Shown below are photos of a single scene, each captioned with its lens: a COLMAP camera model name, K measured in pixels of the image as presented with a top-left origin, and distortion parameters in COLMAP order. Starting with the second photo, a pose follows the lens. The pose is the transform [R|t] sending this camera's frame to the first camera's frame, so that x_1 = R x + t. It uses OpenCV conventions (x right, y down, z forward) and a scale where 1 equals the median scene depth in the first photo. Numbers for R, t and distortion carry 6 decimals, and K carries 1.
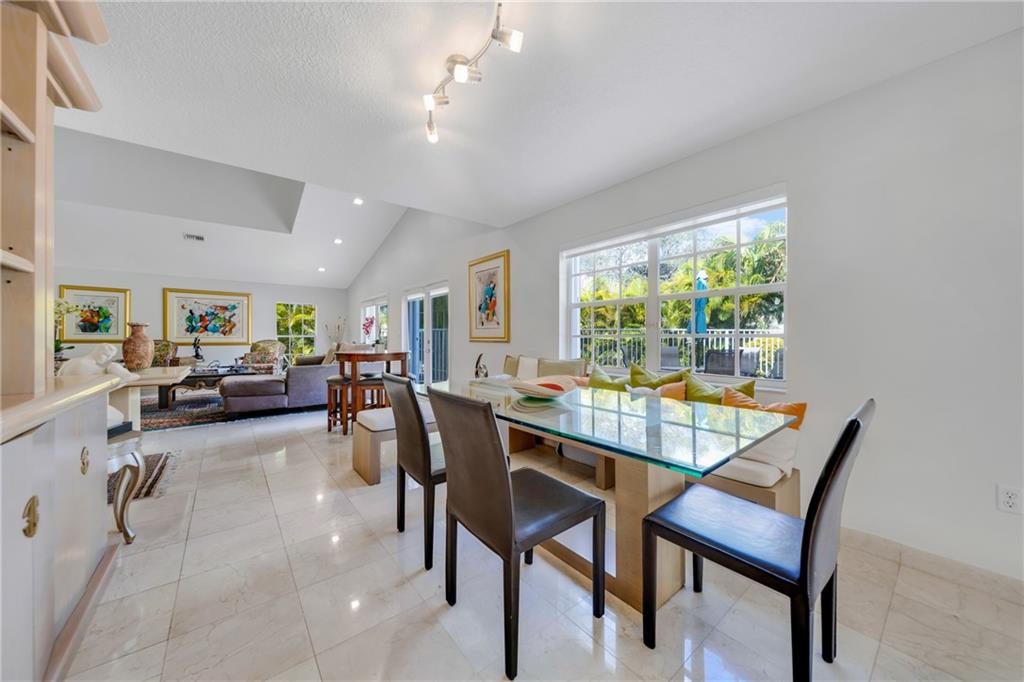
lens RADIAL K [[355.4, 0, 512.2], [0, 355.4, 336.1], [0, 0, 1]] dist [0.004124, -0.002013]
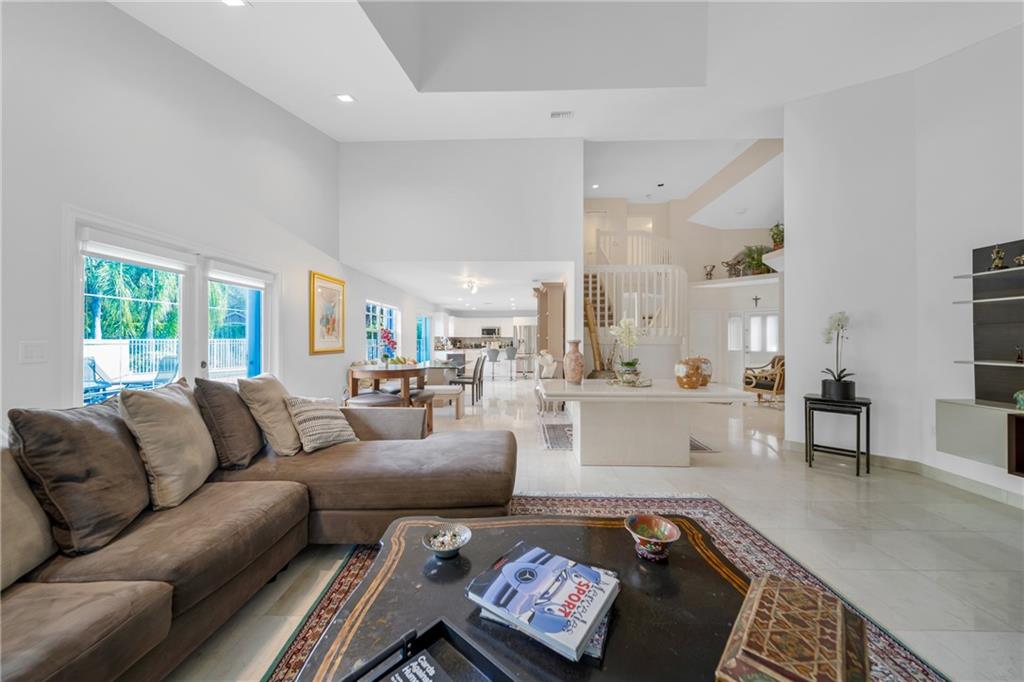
lens RADIAL K [[355.4, 0, 509.5], [0, 355.4, 335.5], [0, 0, 1]] dist [0.004124, -0.002013]
pose [[-0.761348, 0.006230, 0.648314, -0.712414], [-0.002880, 0.999911, -0.012991, -0.015852], [-0.648337, -0.011758, -0.761262, 0.870556]]
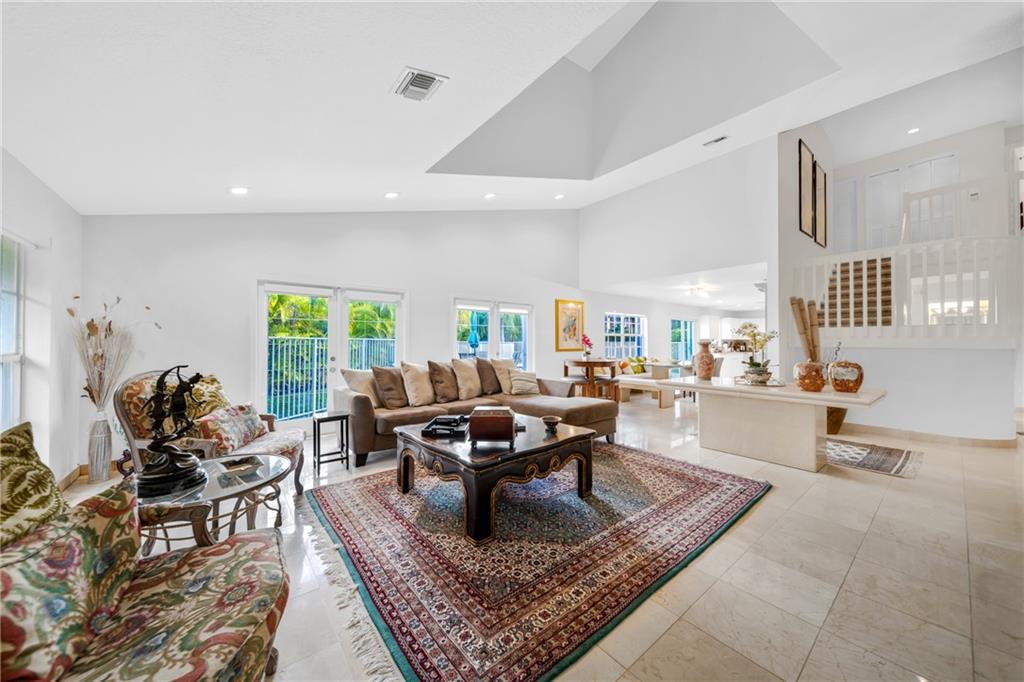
lens RADIAL K [[355.4, 0, 512.6], [0, 355.4, 338.1], [0, 0, 1]] dist [0.004124, -0.002013]
pose [[0.000995, 0.010117, 0.999948, -1.030252], [-0.003918, 0.999941, -0.010113, -0.015843], [-0.999992, -0.003908, 0.001035, 0.752721]]
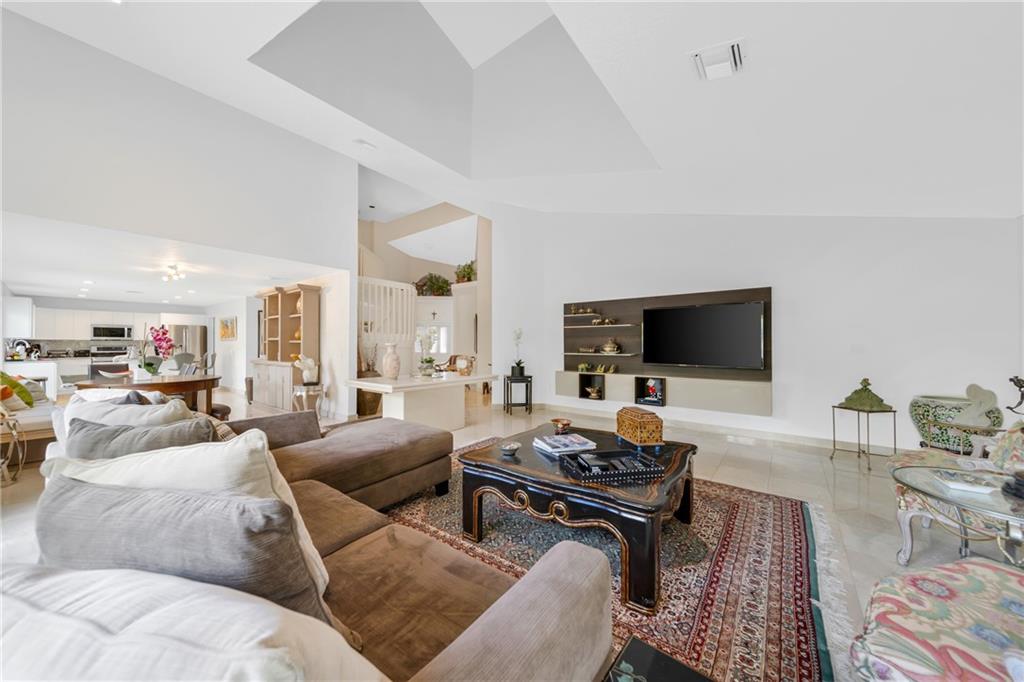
lens RADIAL K [[355.4, 0, 505.7], [0, 355.4, 340.9], [0, 0, 1]] dist [0.004124, -0.002013]
pose [[-0.975165, -0.004844, -0.221427, -0.522808], [-0.001730, 0.999897, -0.014254, -0.012422], [0.221473, -0.013517, -0.975073, 1.056212]]
